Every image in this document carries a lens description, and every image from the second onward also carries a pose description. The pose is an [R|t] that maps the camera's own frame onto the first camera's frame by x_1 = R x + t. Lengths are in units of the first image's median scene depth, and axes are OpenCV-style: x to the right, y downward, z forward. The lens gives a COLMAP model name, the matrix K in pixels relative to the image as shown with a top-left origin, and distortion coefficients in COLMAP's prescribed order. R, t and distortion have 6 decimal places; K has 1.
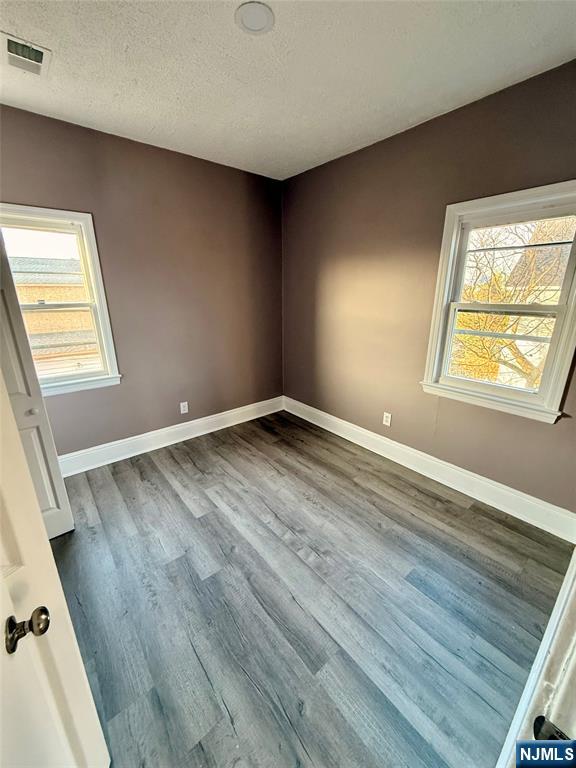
lens RADIAL K [[304.6, 0, 288.8], [0, 304.6, 386.7], [0, 0, 1]] dist [-0.002534, 0.000173]
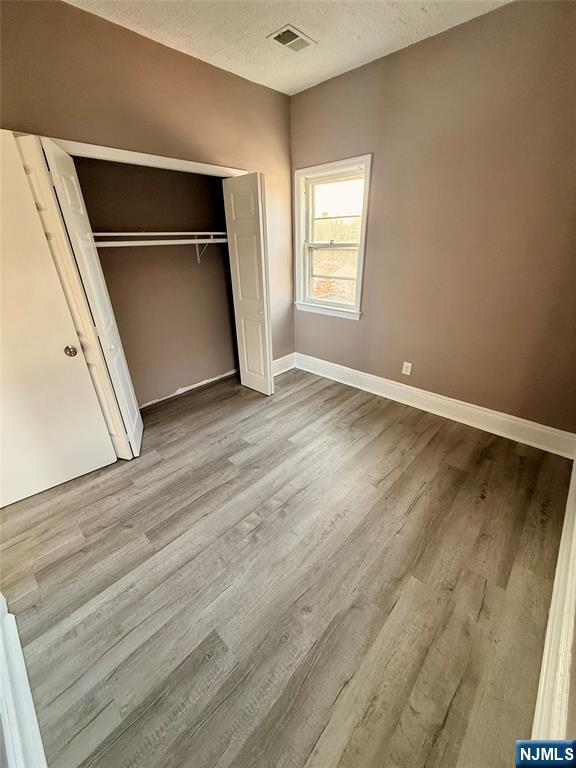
lens RADIAL K [[304.6, 0, 288.9], [0, 304.6, 385.6], [0, 0, 1]] dist [-0.002534, 0.000173]
pose [[0.120791, 0.429916, -0.894753, 1.188139], [-0.282135, 0.879049, 0.384282, -0.361379], [0.951740, 0.206024, 0.227475, 1.273081]]
